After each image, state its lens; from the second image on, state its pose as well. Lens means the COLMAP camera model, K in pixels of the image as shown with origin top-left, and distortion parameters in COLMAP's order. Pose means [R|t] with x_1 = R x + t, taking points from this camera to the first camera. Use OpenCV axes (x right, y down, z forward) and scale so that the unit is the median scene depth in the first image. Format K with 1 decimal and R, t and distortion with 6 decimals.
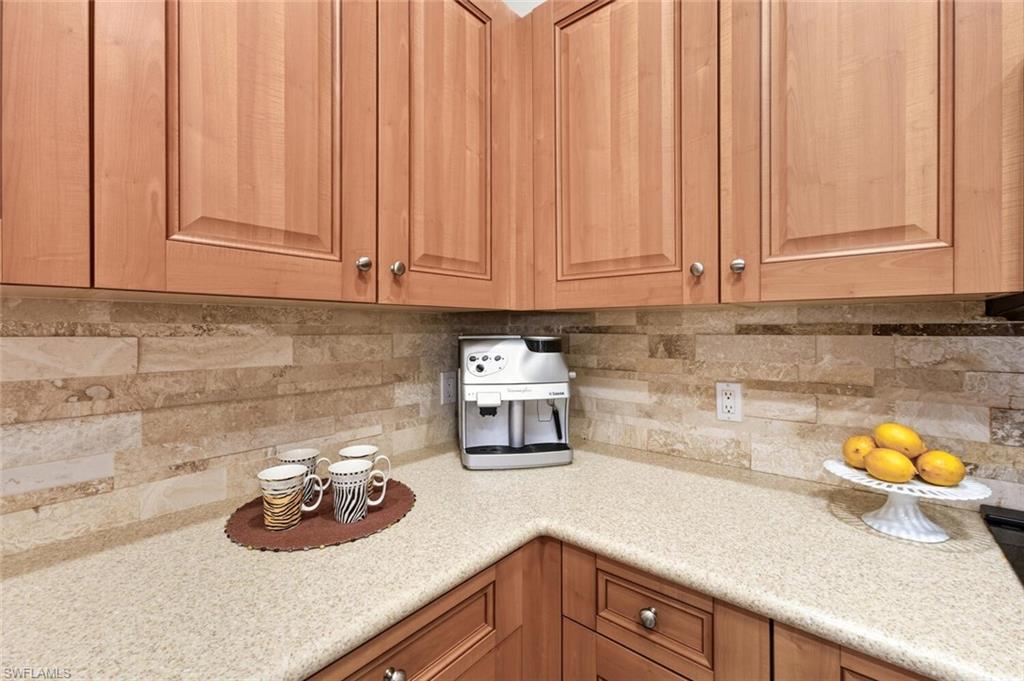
lens RADIAL K [[431.4, 0, 509.5], [0, 431.4, 332.2], [0, 0, 1]] dist [-0.013125, 0.000215]
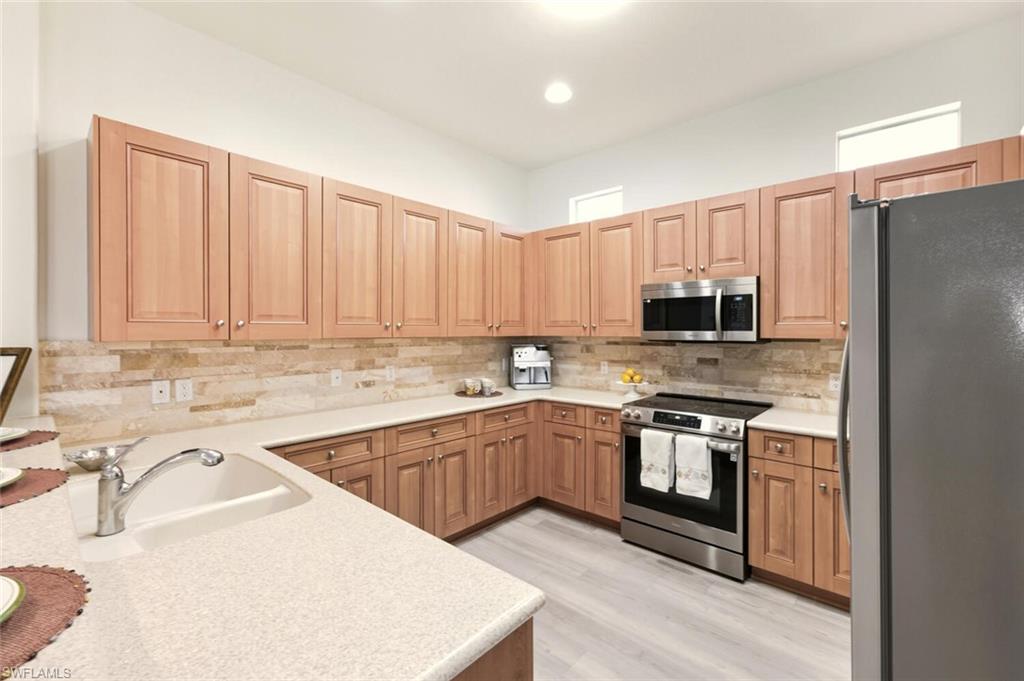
lens RADIAL K [[431.4, 0, 506.4], [0, 431.4, 337.4], [0, 0, 1]] dist [-0.013125, 0.000215]
pose [[0.998862, 0.000937, -0.047691, -0.019086], [-0.000536, 0.999964, 0.008420, -0.069482], [0.047698, -0.008385, 0.998827, -1.989698]]
